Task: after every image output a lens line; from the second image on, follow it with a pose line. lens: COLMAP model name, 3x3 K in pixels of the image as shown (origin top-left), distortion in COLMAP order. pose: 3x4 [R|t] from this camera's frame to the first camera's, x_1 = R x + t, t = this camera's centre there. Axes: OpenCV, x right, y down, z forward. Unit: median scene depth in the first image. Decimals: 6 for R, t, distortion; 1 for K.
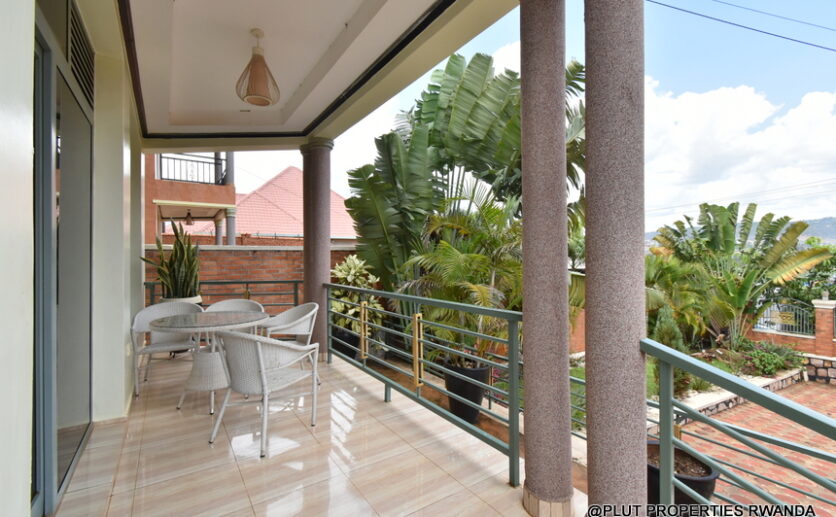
lens RADIAL K [[368.3, 0, 413.9], [0, 368.3, 259.3], [0, 0, 1]] dist [-0.001840, -0.000838]
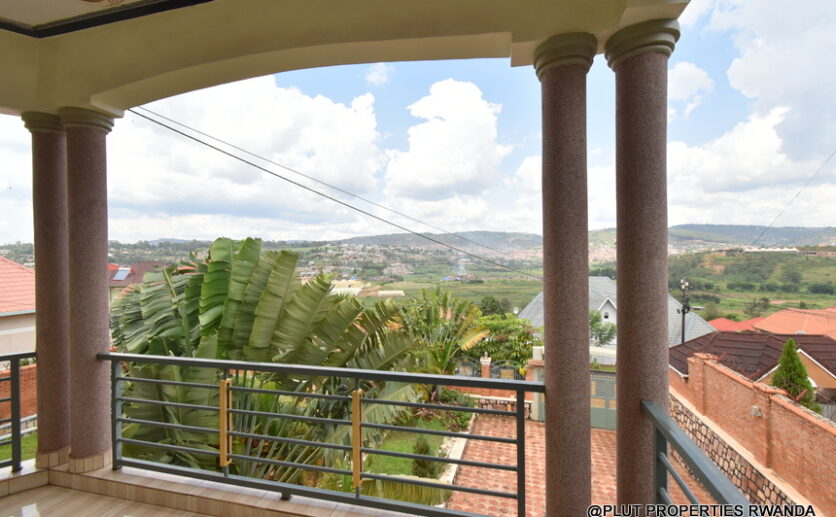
lens RADIAL K [[368.1, 0, 417.8], [0, 368.1, 261.2], [0, 0, 1]] dist [0.001179, -0.000379]
pose [[0.738612, -0.002235, 0.674127, -0.091430], [0.000646, 0.999996, 0.002607, -0.272126], [-0.674131, -0.001490, 0.738611, 0.073029]]
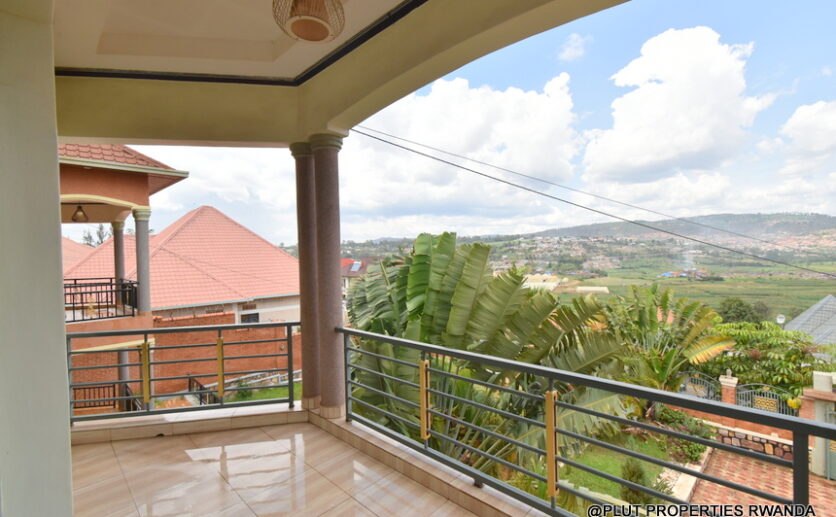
lens RADIAL K [[368.3, 0, 413.9], [0, 368.3, 259.3], [0, 0, 1]] dist [-0.001840, -0.000838]
pose [[0.976482, -0.015553, 0.215039, -0.086246], [0.013902, 0.999861, 0.009191, -0.269743], [-0.215152, -0.005985, 0.976562, 0.079333]]
